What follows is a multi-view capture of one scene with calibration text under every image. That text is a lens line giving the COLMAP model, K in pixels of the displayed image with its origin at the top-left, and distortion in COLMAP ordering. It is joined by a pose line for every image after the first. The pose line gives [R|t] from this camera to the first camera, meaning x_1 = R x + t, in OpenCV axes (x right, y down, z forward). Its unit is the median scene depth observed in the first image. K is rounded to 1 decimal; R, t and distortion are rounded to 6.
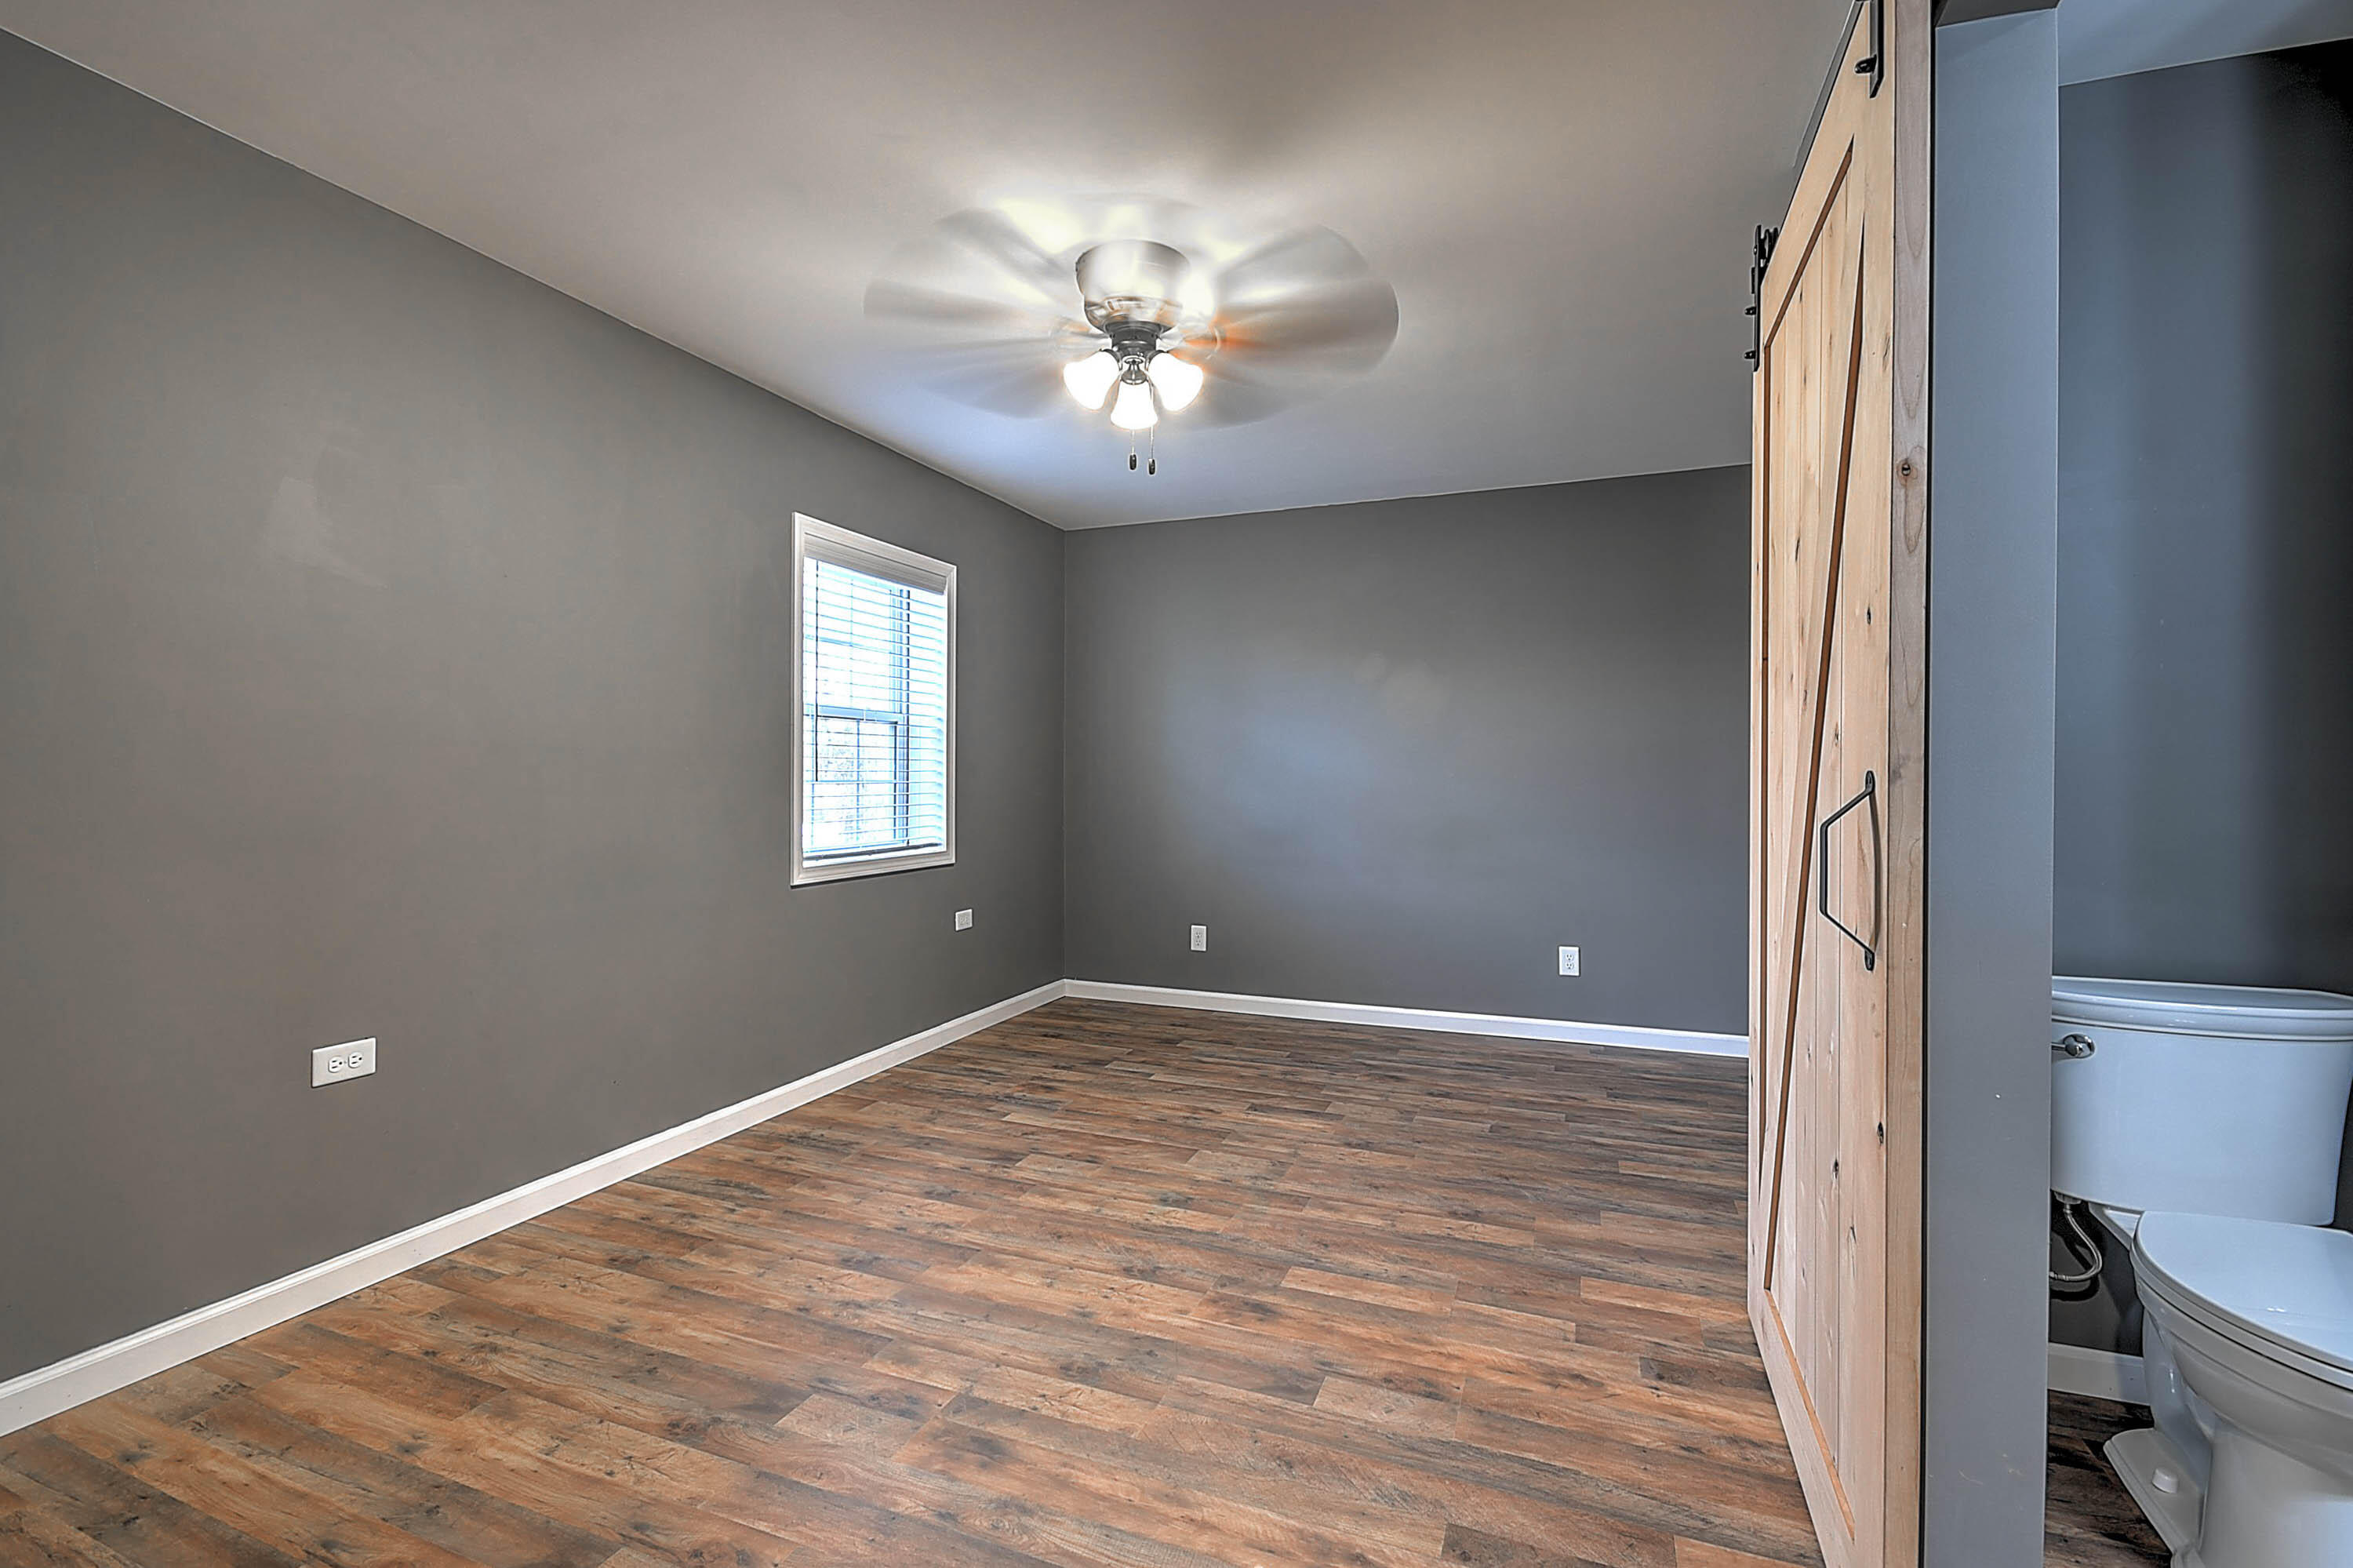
lens RADIAL K [[1026.9, 0, 1176.5], [0, 1026.9, 784.0], [0, 0, 1]] dist [0.000291, 0.000158]
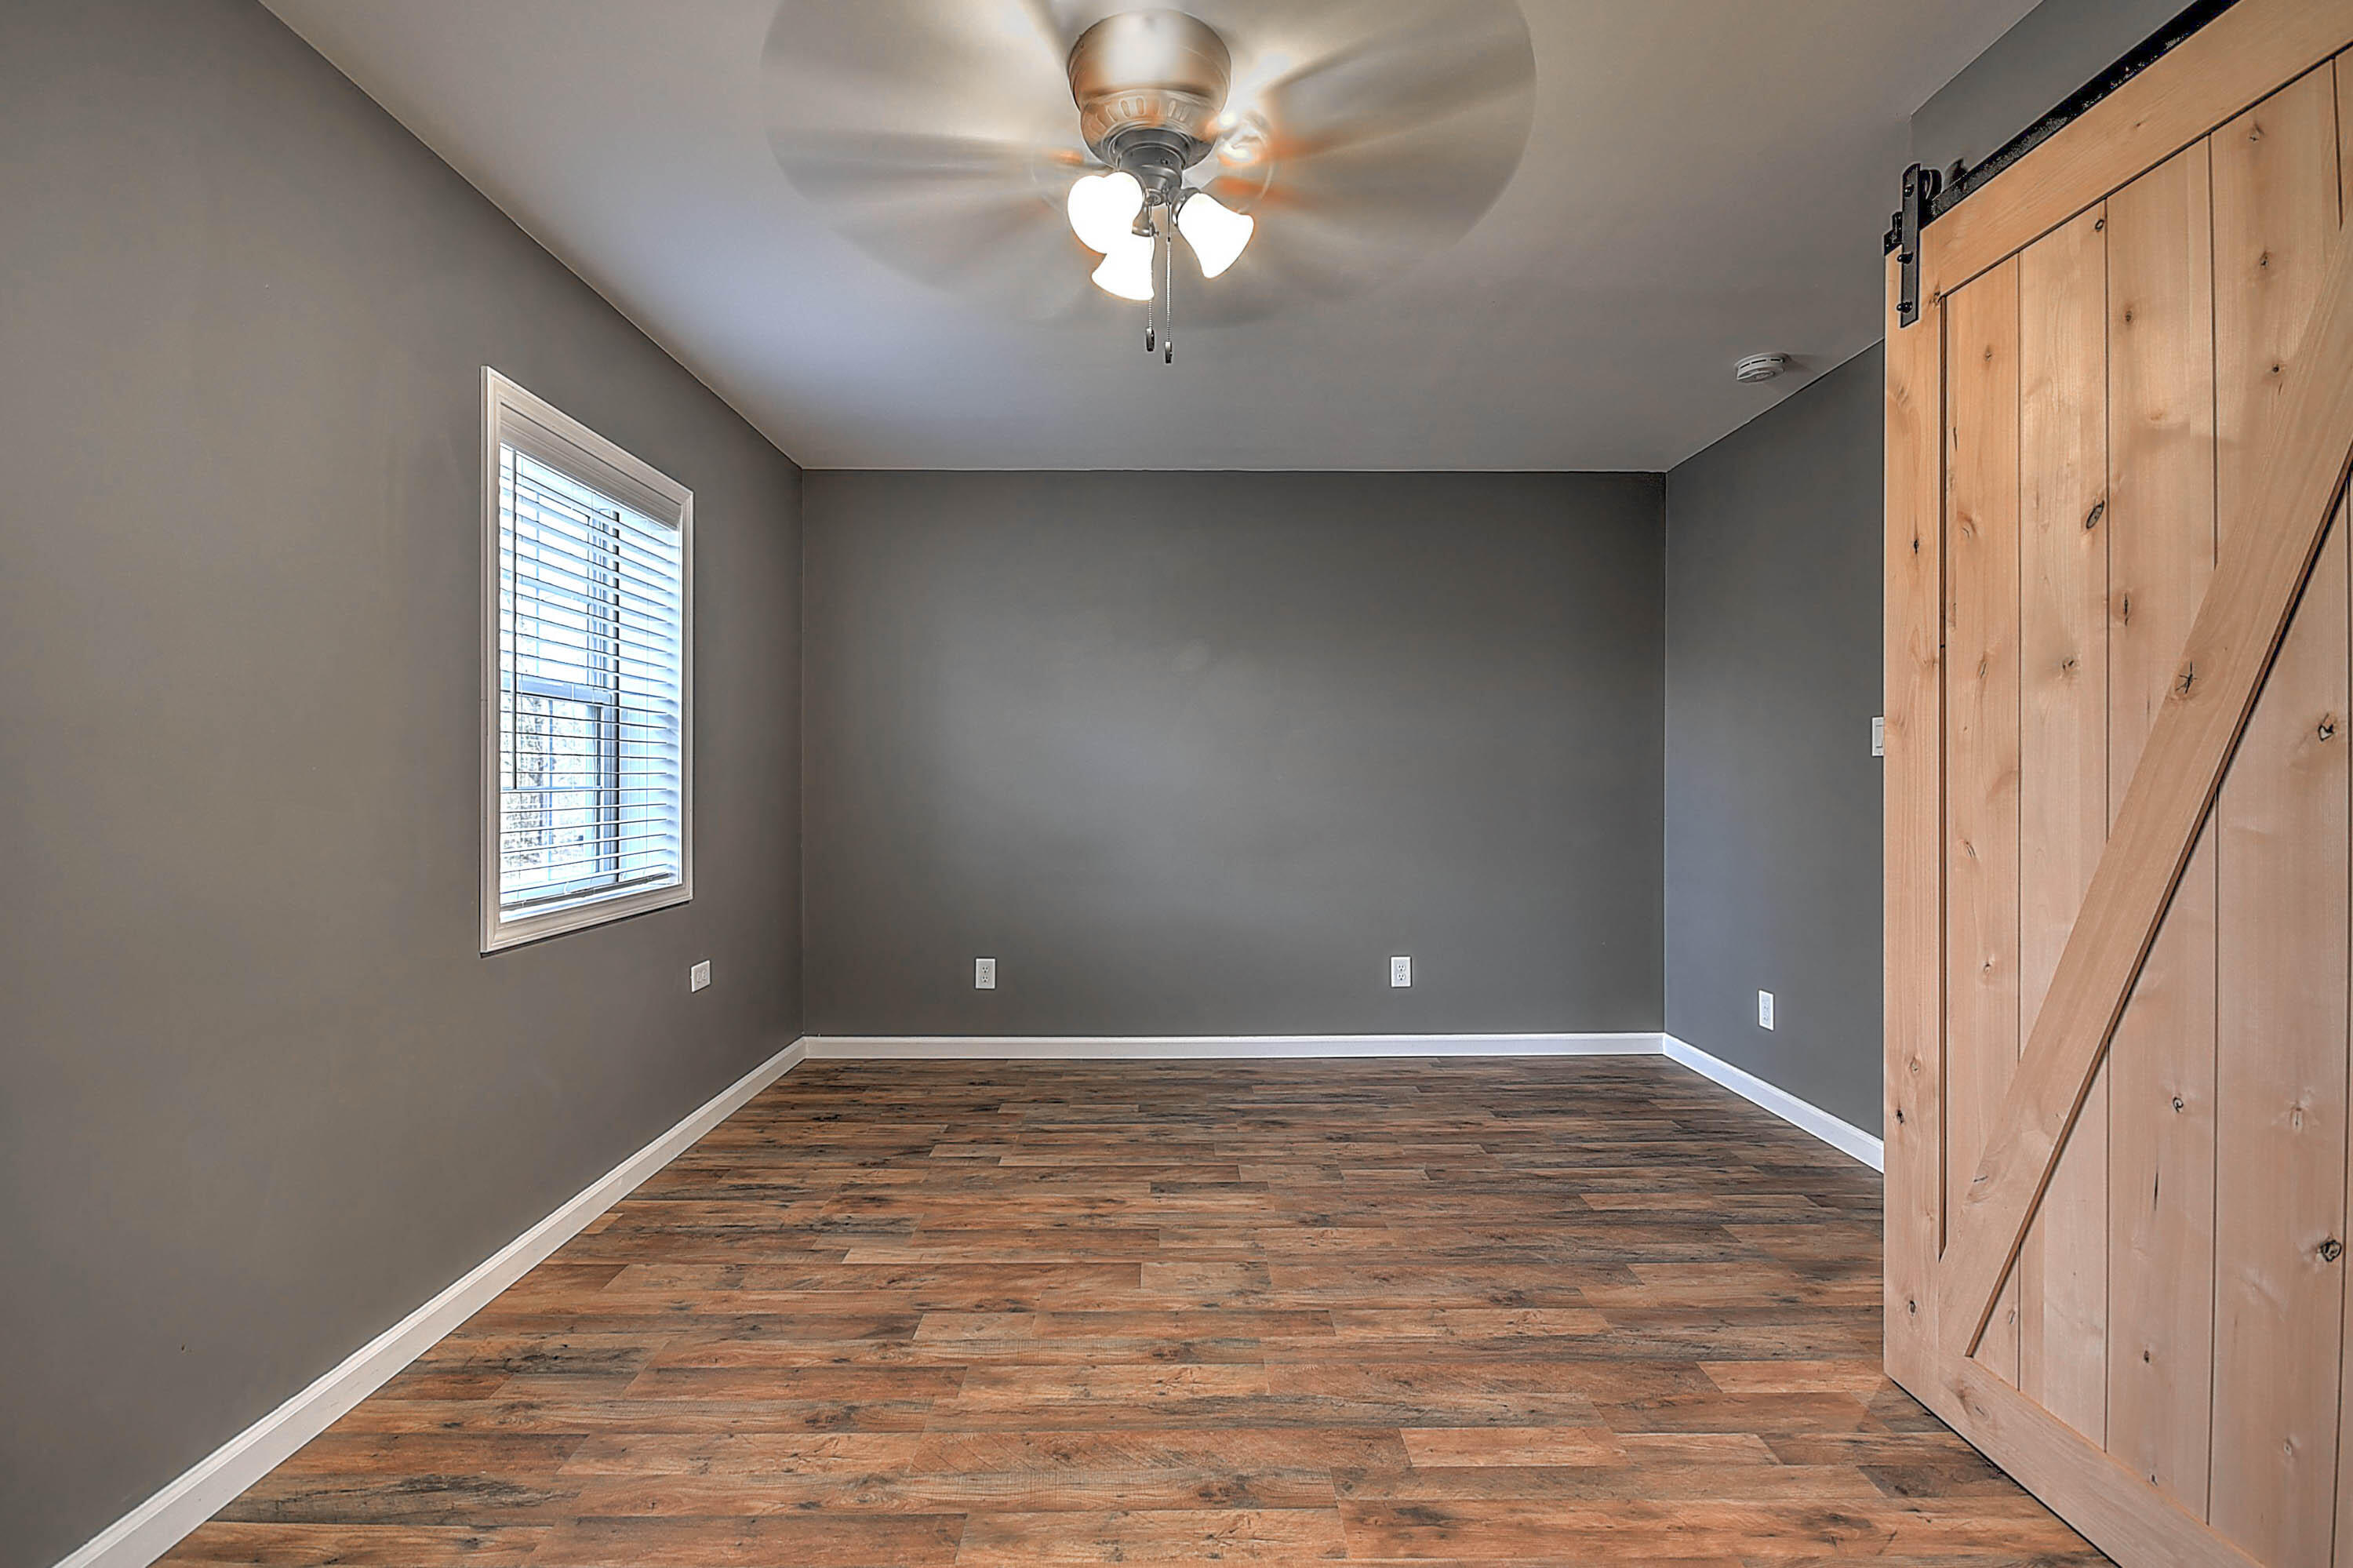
lens RADIAL K [[1022.3, 0, 1176.5], [0, 1022.3, 784.0], [0, 0, 1]] dist [0.022495, -0.014939]
pose [[0.924191, -0.003541, 0.381914, -0.270970], [0.005183, 0.999981, -0.003270, -0.000889], [-0.381896, 0.005002, 0.924192, 0.302896]]
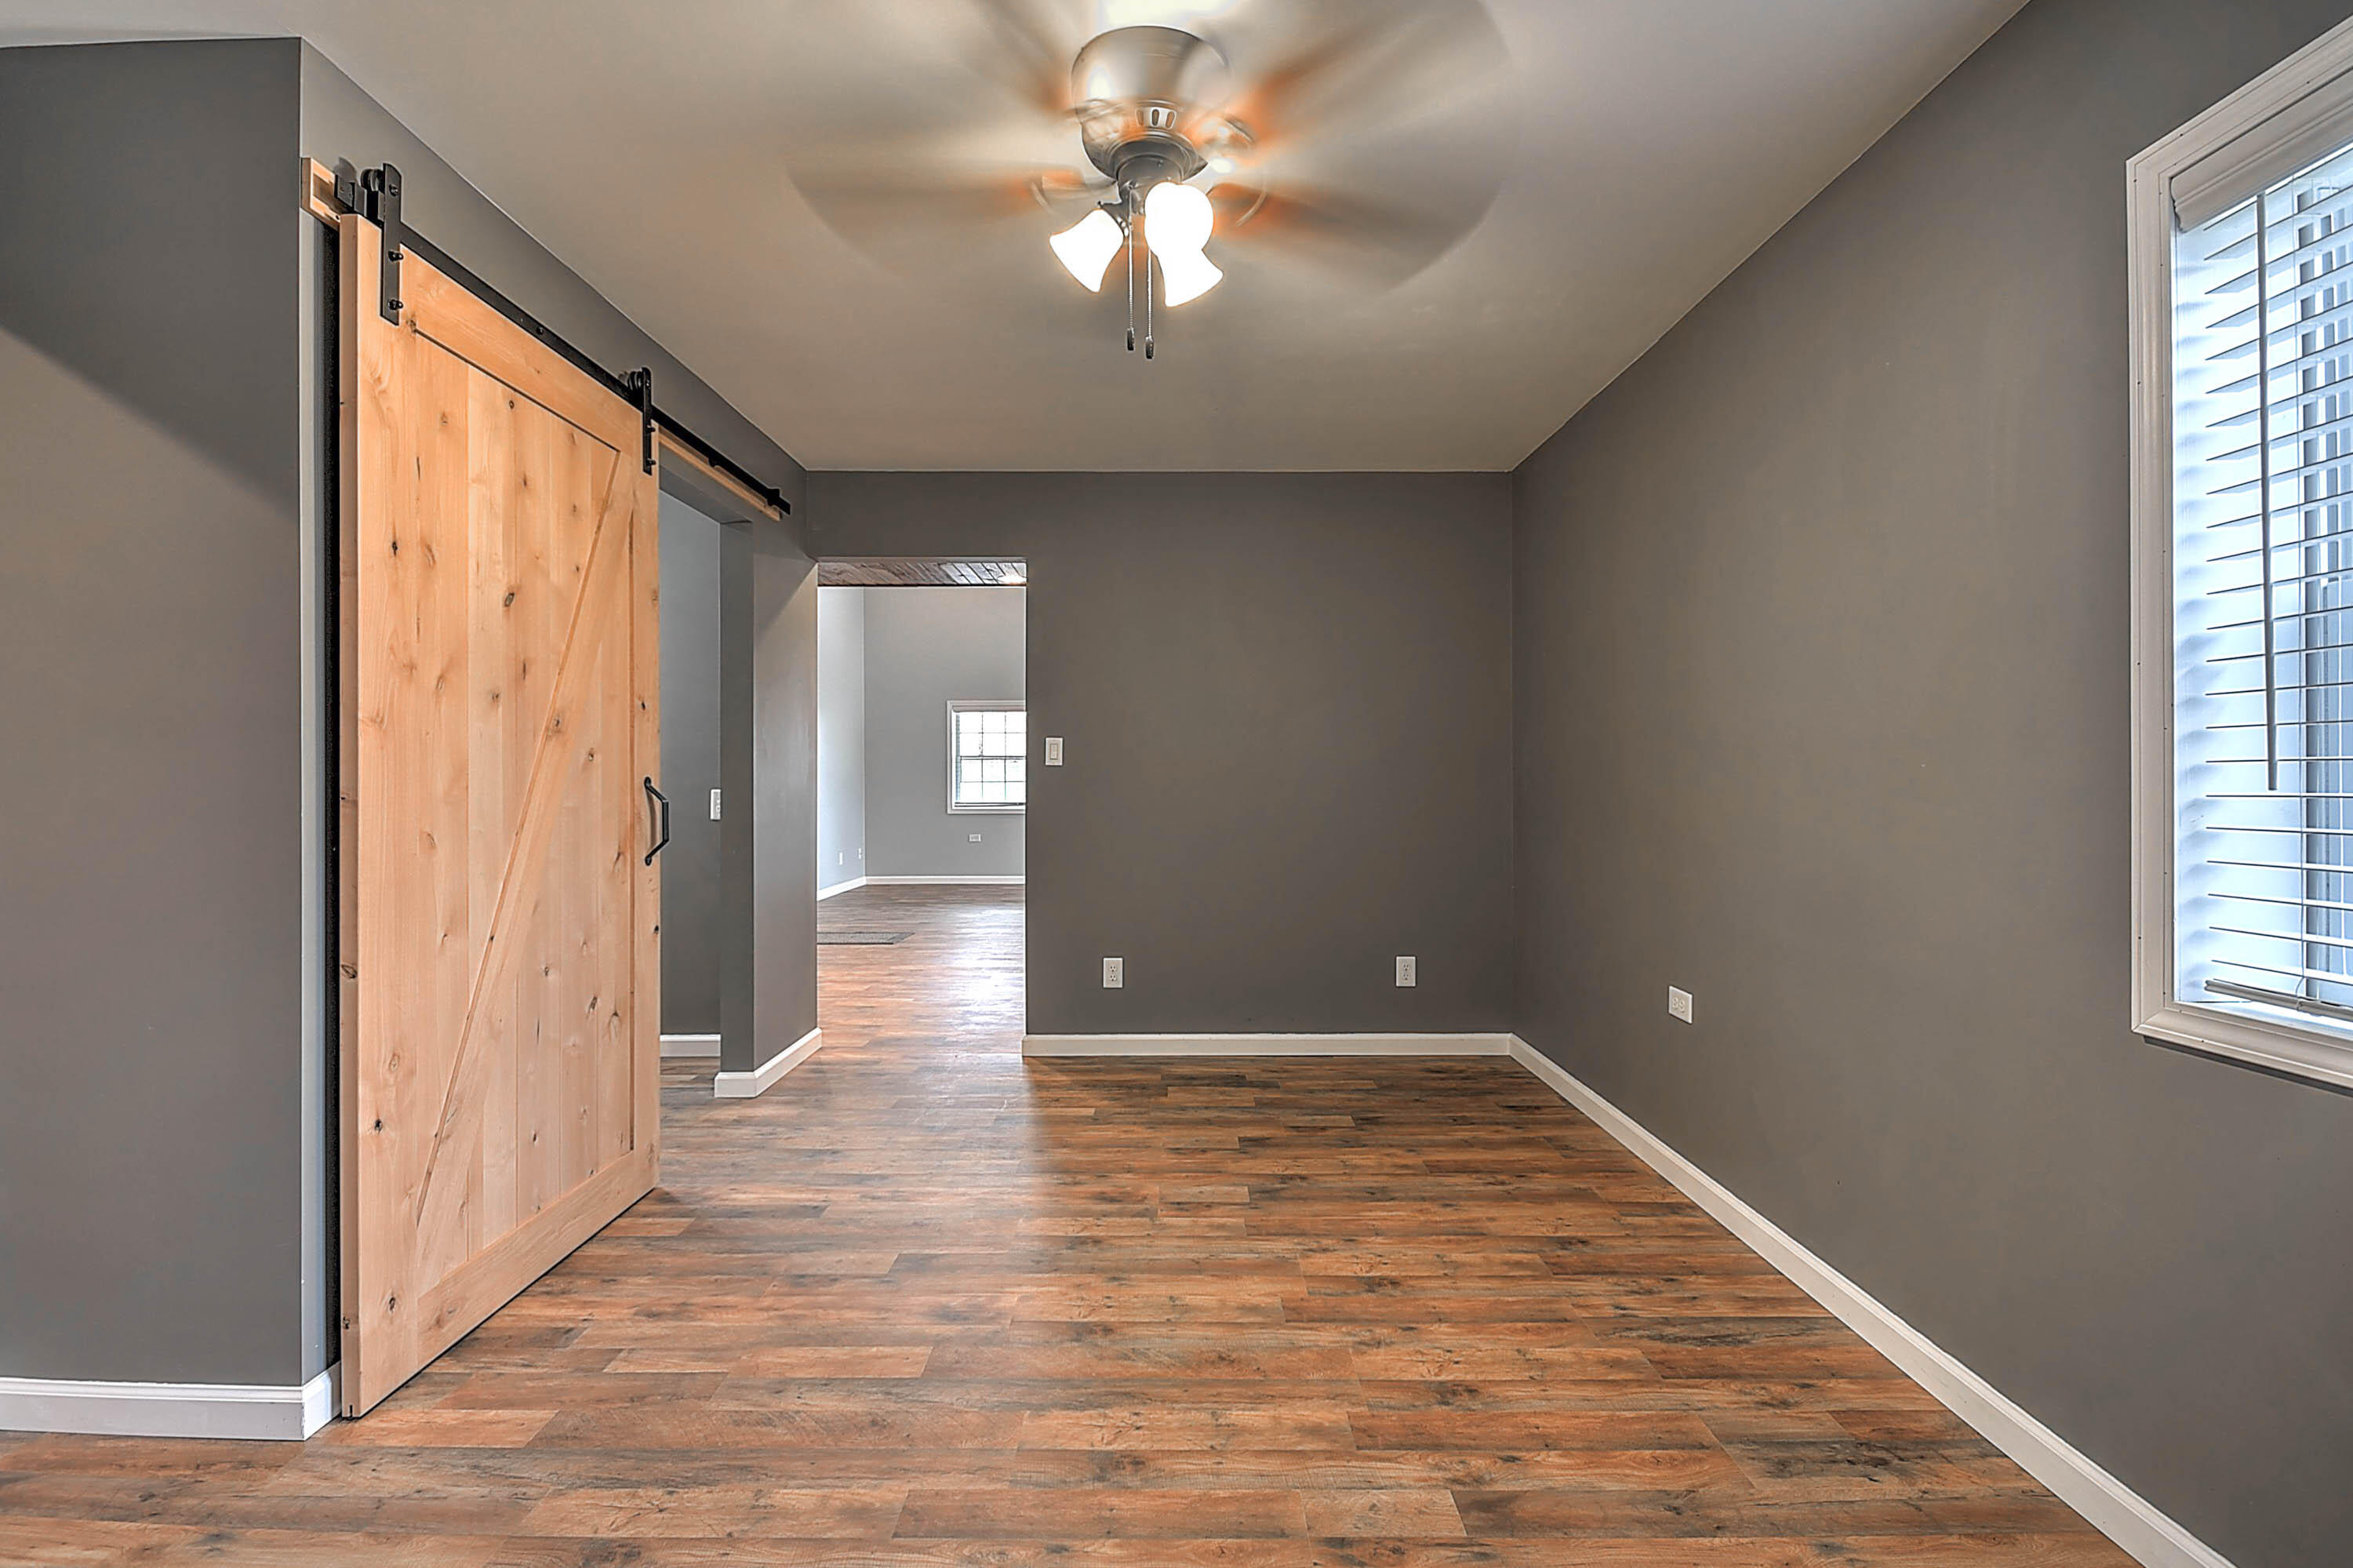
lens RADIAL K [[1022.3, 0, 1176.5], [0, 1022.3, 784.0], [0, 0, 1]] dist [0.022495, -0.014939]
pose [[-0.928292, -0.000935, -0.371851, 0.190333], [-0.004000, 0.999964, 0.007473, -0.007612], [0.371831, 0.008424, -0.928262, 1.528400]]
